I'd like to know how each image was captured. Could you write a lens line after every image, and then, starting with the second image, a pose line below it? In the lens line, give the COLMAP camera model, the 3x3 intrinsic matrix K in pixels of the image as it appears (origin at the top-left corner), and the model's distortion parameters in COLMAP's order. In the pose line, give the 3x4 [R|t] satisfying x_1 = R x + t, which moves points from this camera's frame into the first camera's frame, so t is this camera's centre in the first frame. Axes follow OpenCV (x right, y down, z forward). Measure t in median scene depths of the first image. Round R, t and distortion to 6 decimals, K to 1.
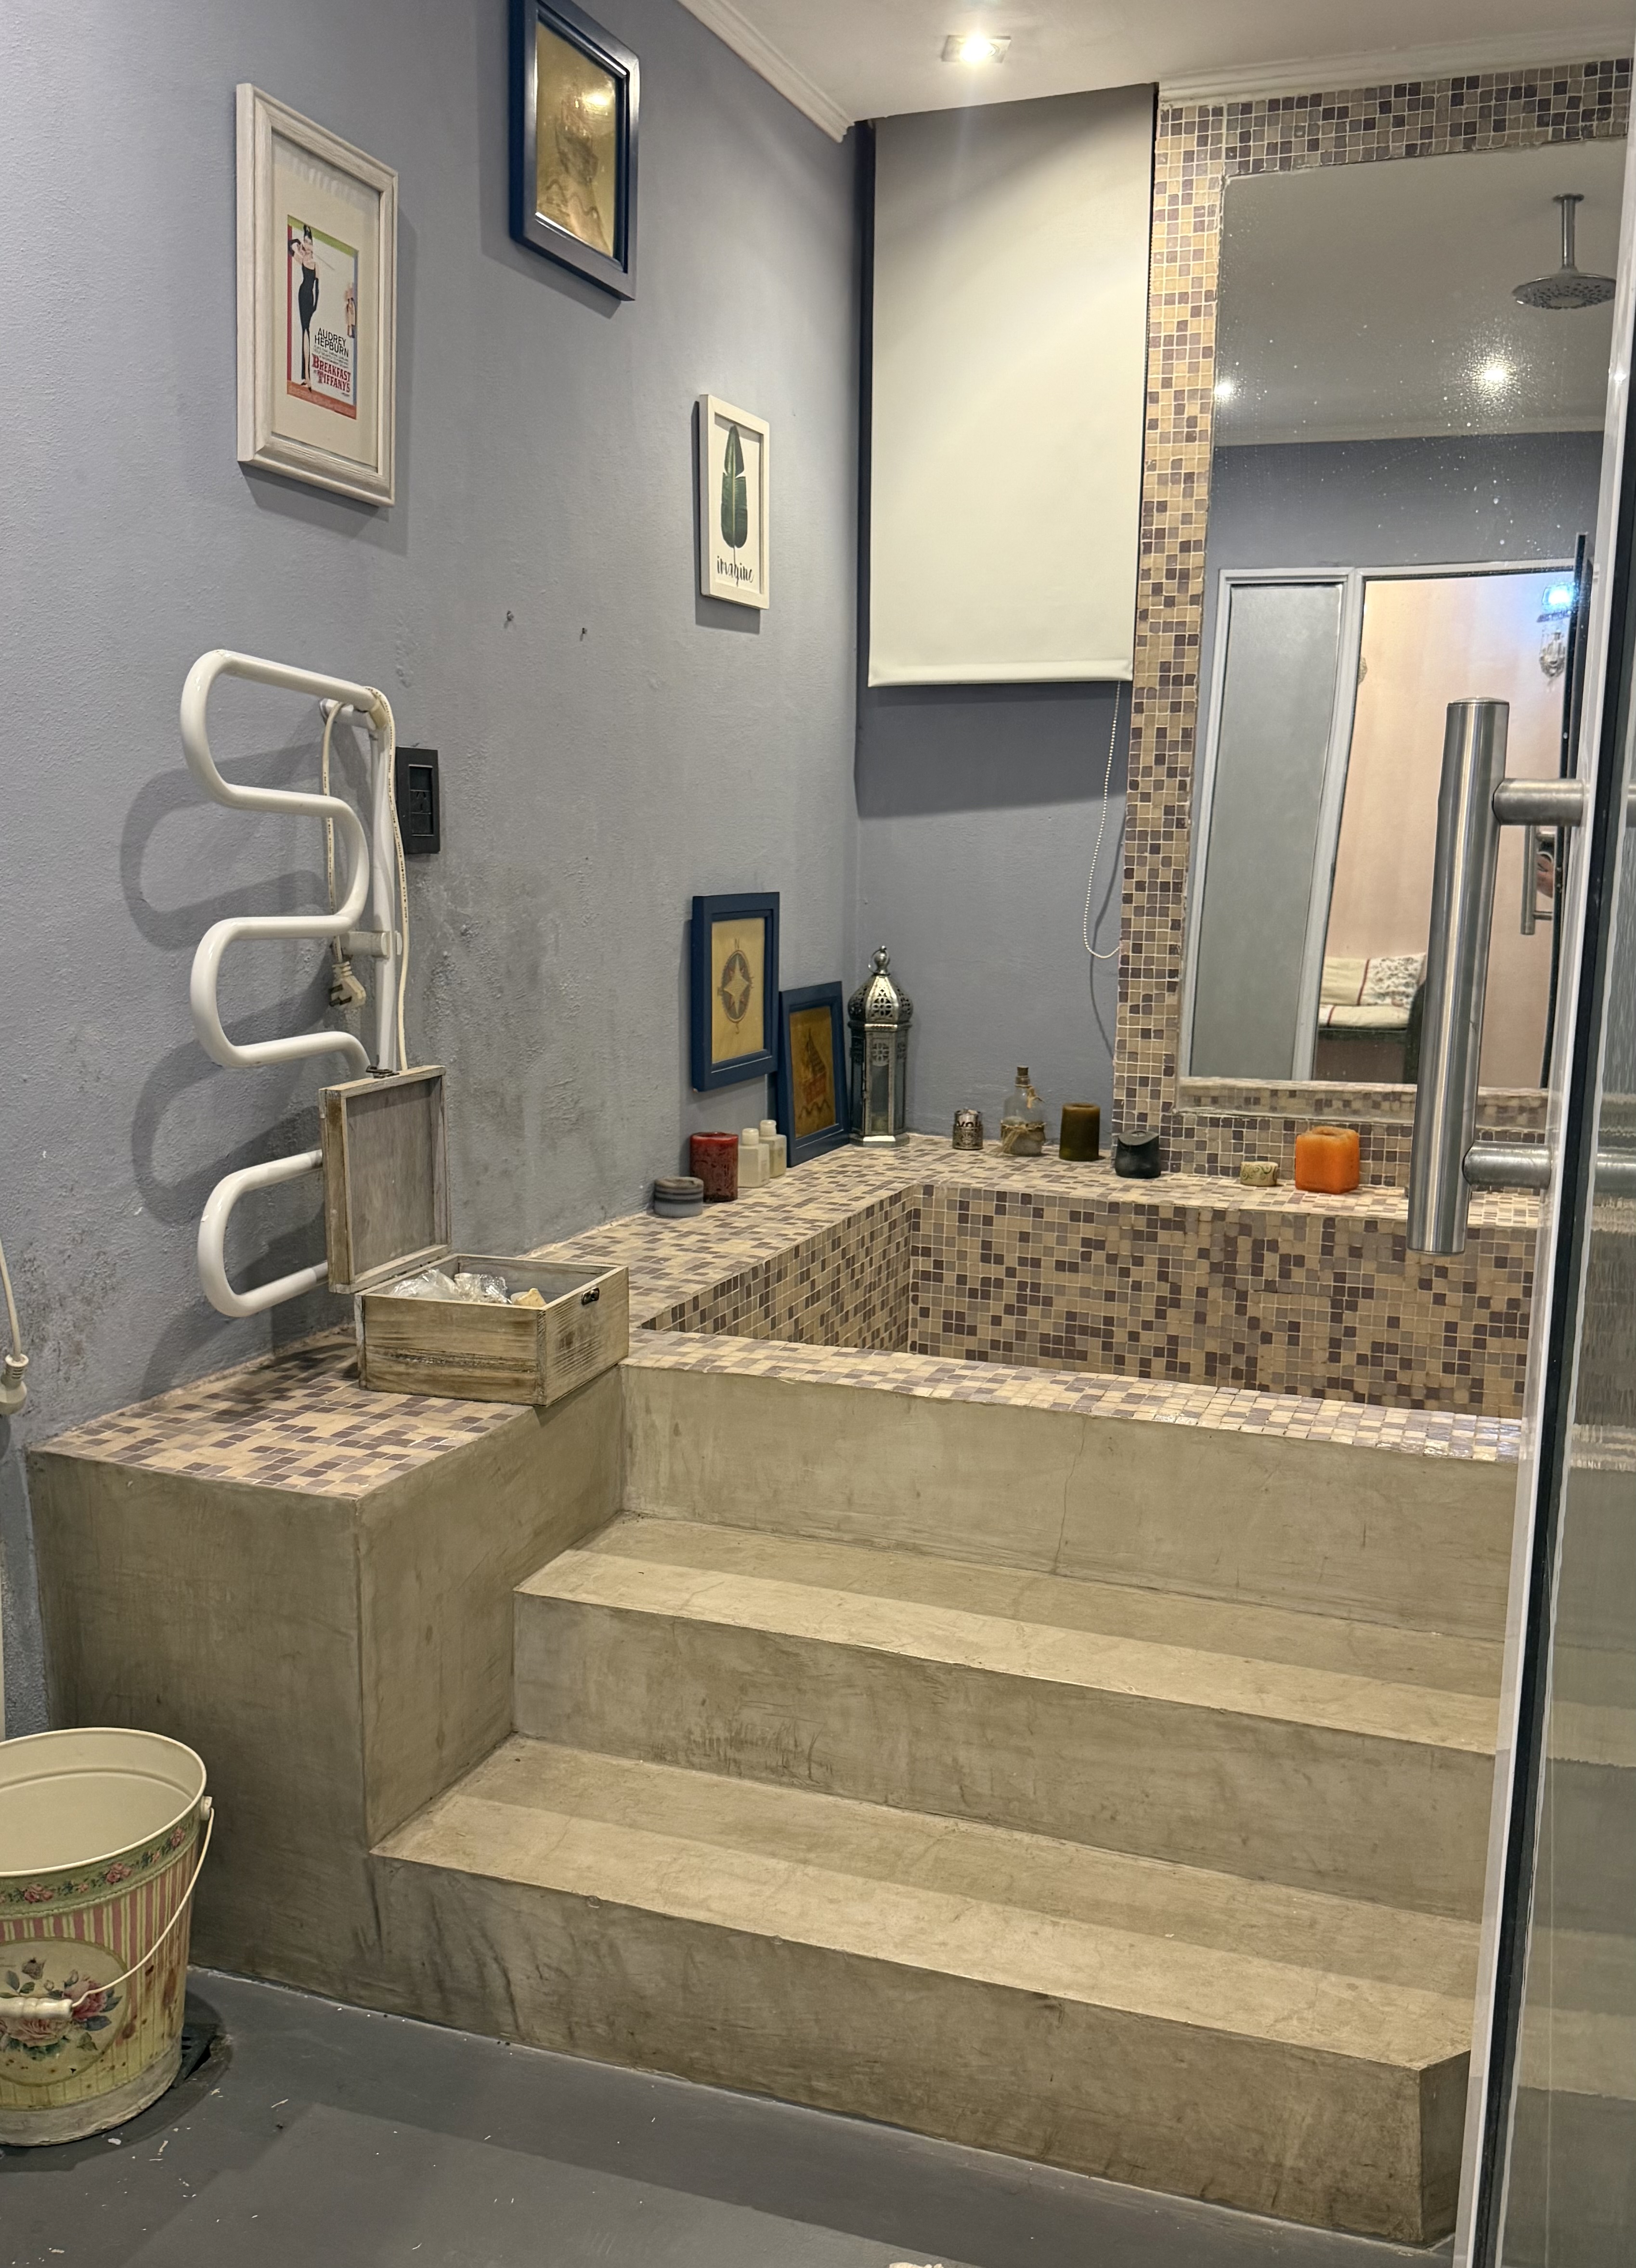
lens RADIAL K [[2004.5, 0, 817.3], [0, 2004.5, 1131.2], [0, 0, 1]] dist [-0.006422, -0.003575]
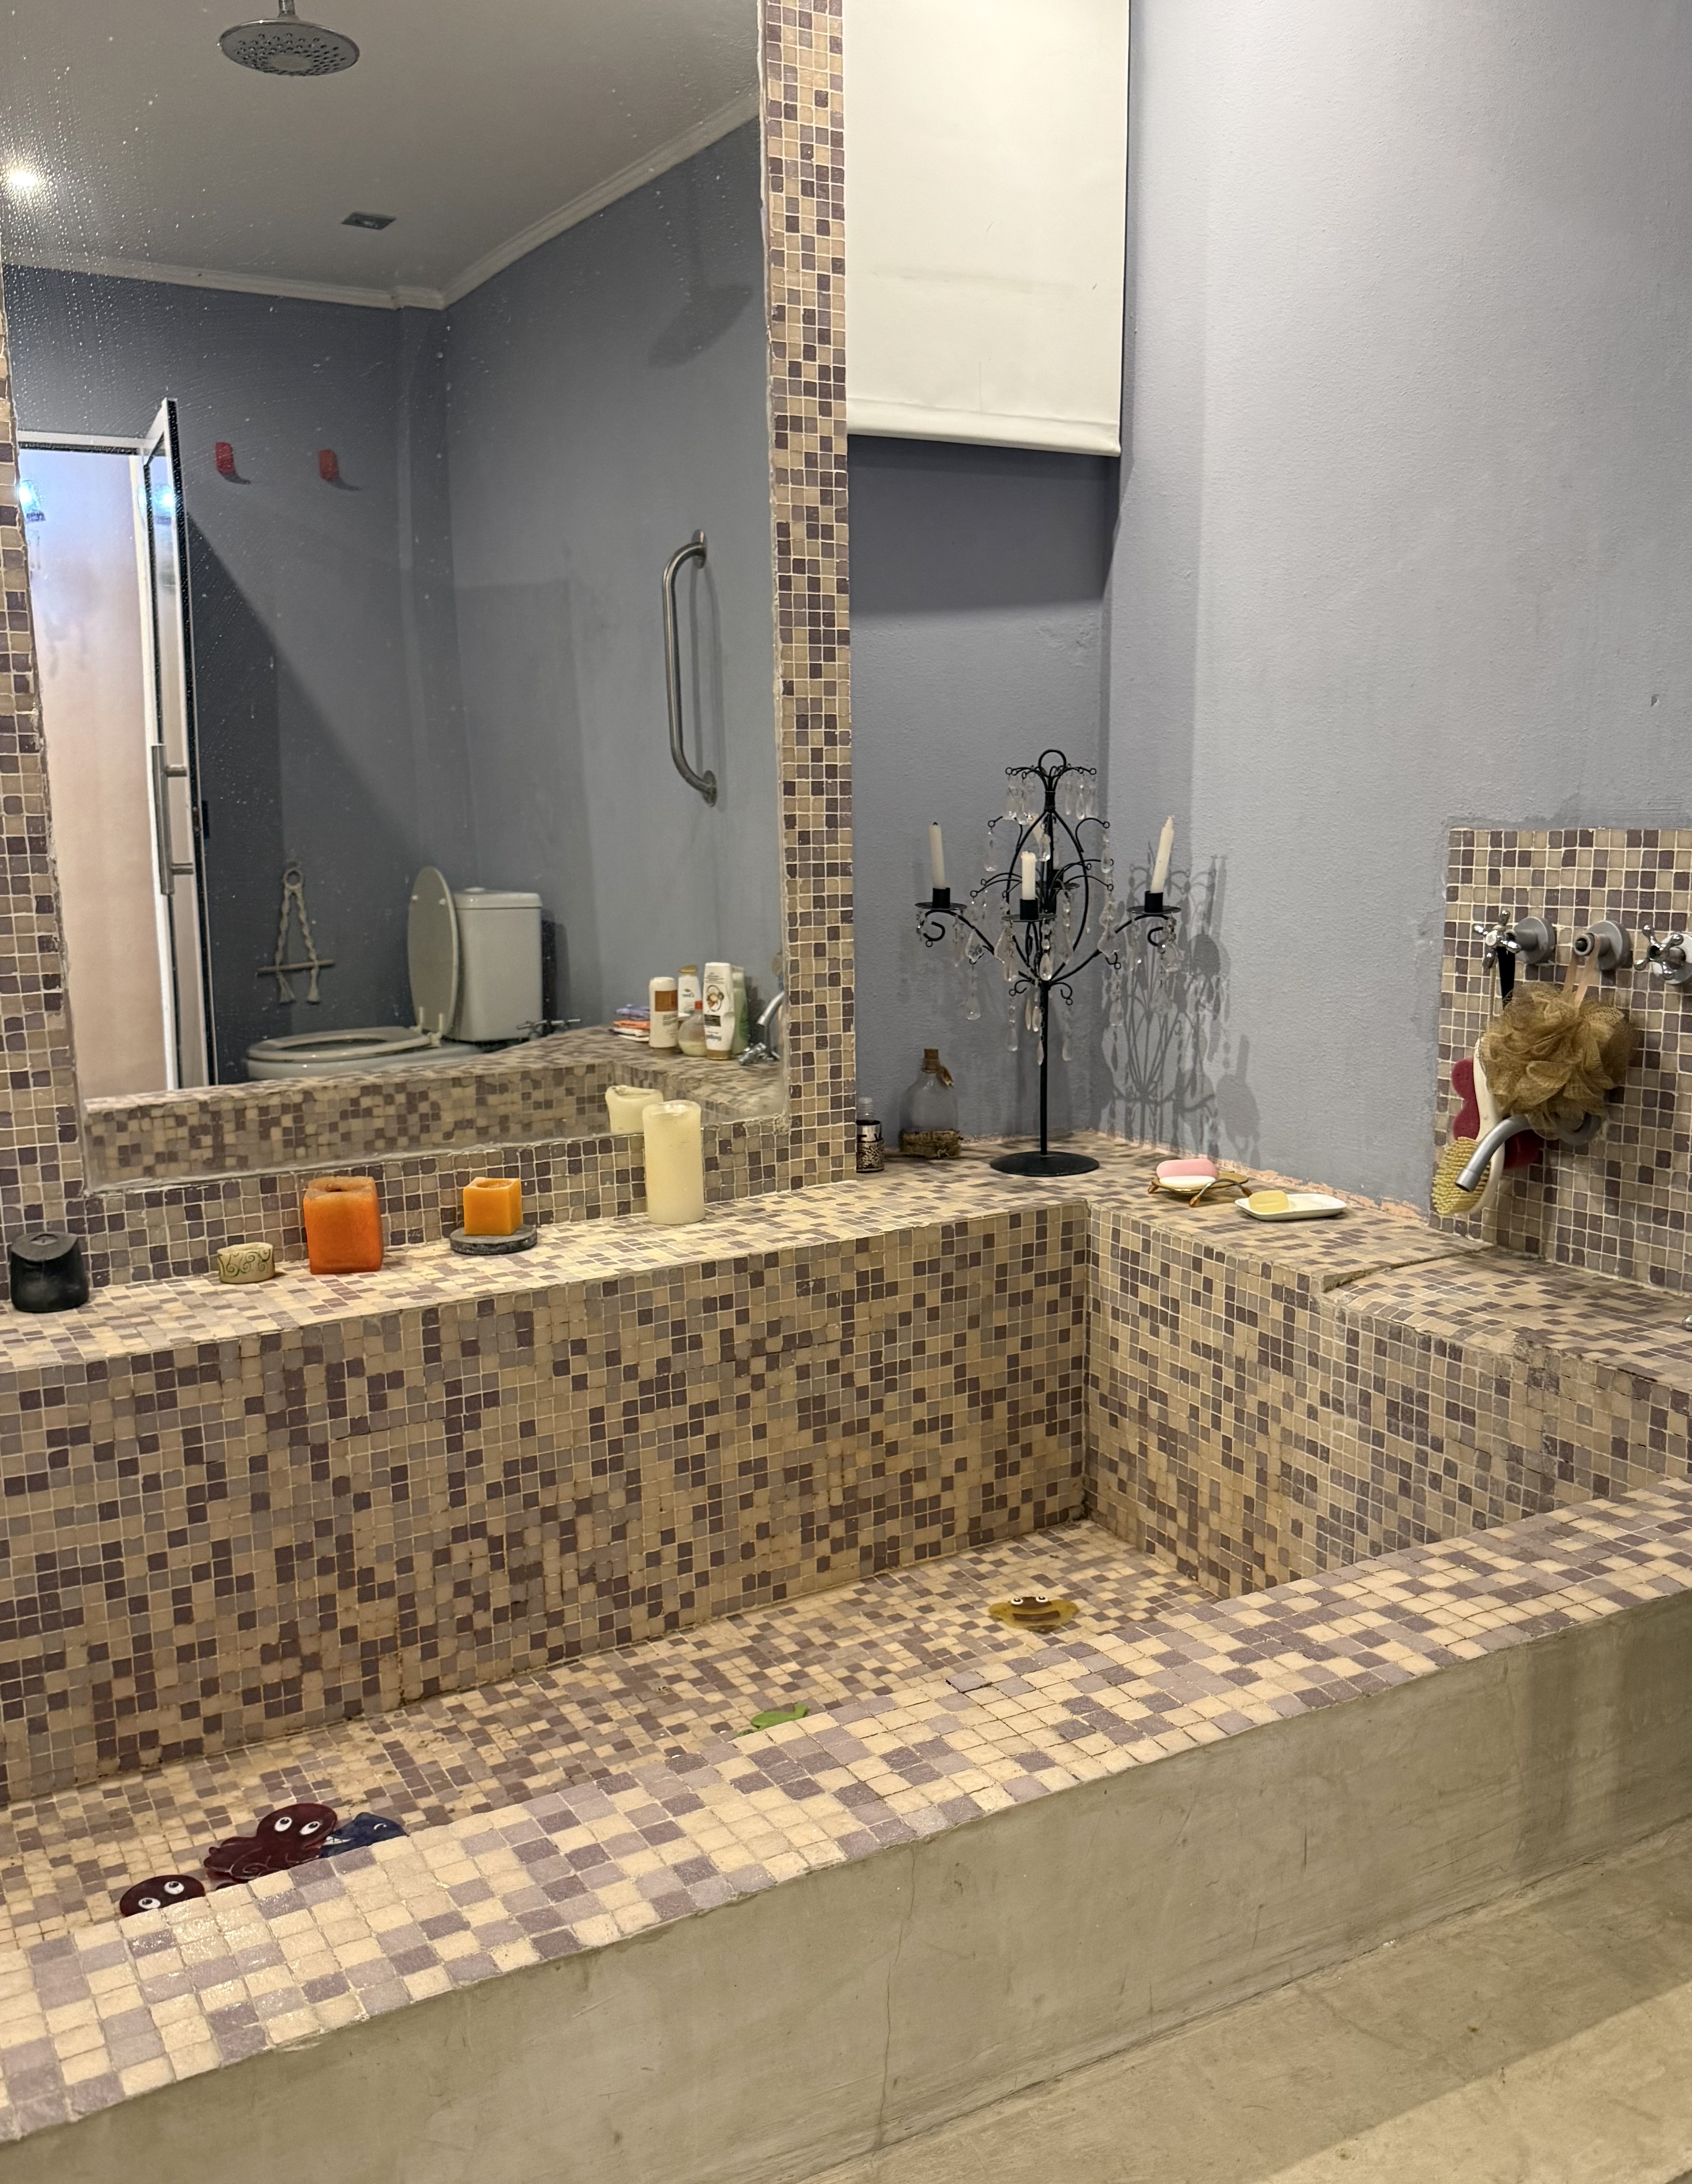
lens RADIAL K [[1923.3, 0, 859.7], [0, 1923.3, 1104.0], [0, 0, 1]] dist [0.069534, -0.085638]
pose [[0.604856, -0.150268, 0.782029, -0.169945], [0.126880, 0.987675, 0.091649, -0.069968], [-0.786162, 0.043789, 0.616467, 0.454753]]
